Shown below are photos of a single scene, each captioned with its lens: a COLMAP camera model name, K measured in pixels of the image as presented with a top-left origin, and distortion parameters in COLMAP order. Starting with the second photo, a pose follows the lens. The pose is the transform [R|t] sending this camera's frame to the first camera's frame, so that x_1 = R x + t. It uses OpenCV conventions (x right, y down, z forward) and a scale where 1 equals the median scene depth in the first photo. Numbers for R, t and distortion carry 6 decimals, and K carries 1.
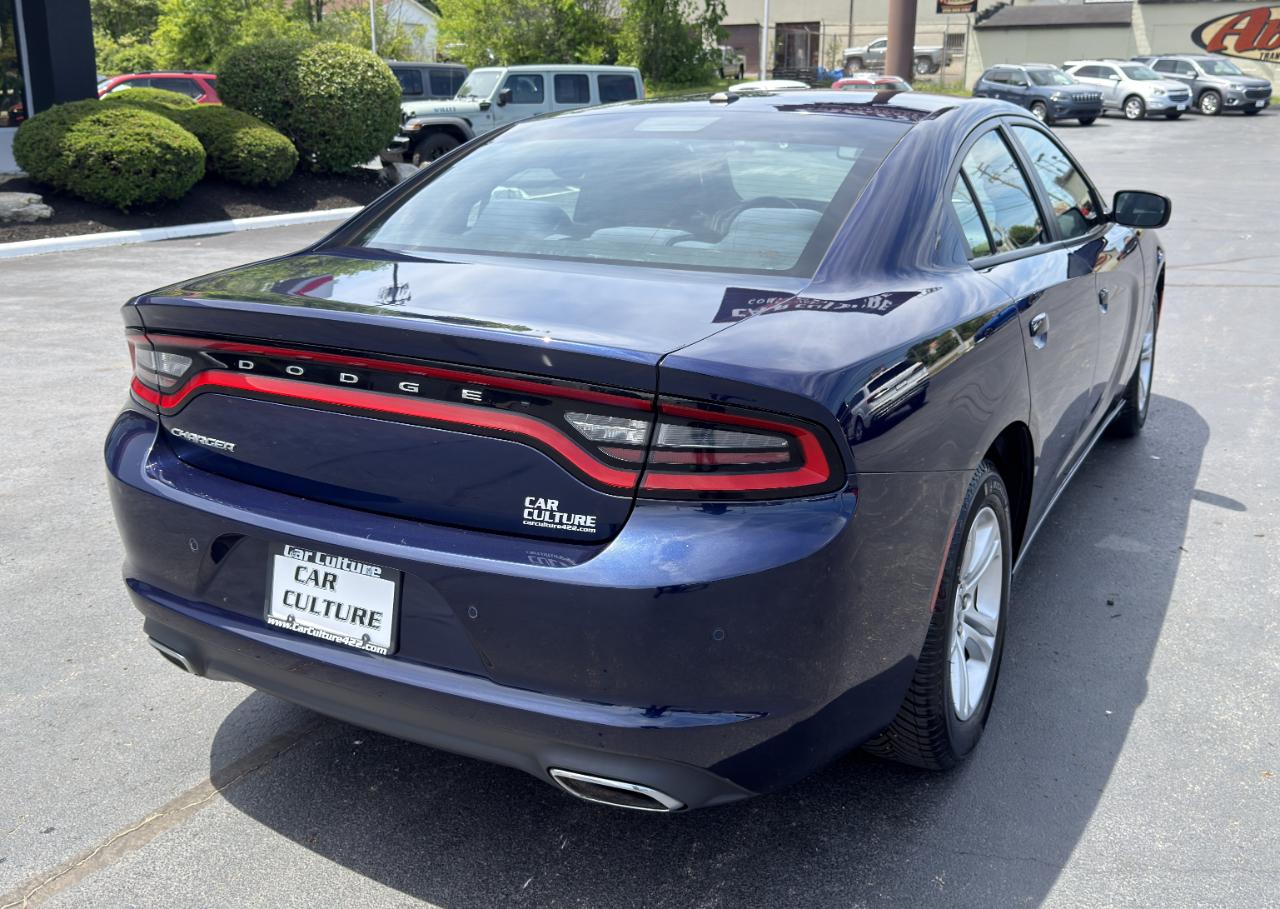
lens RADIAL K [[1214.3, 0, 534.3], [0, 1214.3, 394.6], [0, 0, 1]] dist [0.021171, 0.000000]
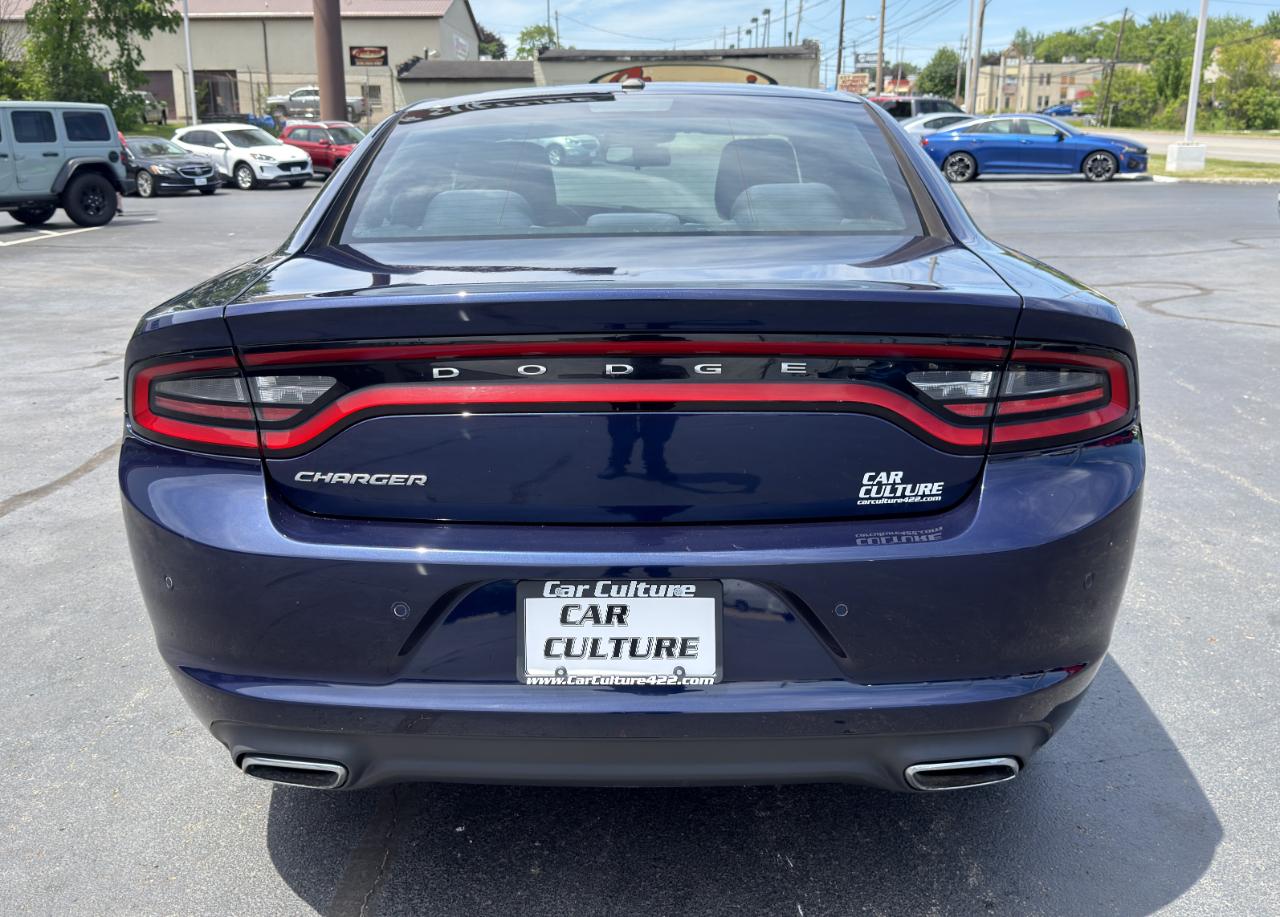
lens RADIAL K [[1214.3, 0, 595.8], [0, 1214.3, 415.3], [0, 0, 1]] dist [0.021171, 0.000000]
pose [[0.882985, -0.111417, 0.455986, -0.498067], [0.120764, 0.992643, 0.008694, 0.008196], [-0.453600, 0.047389, 0.889945, 0.238442]]
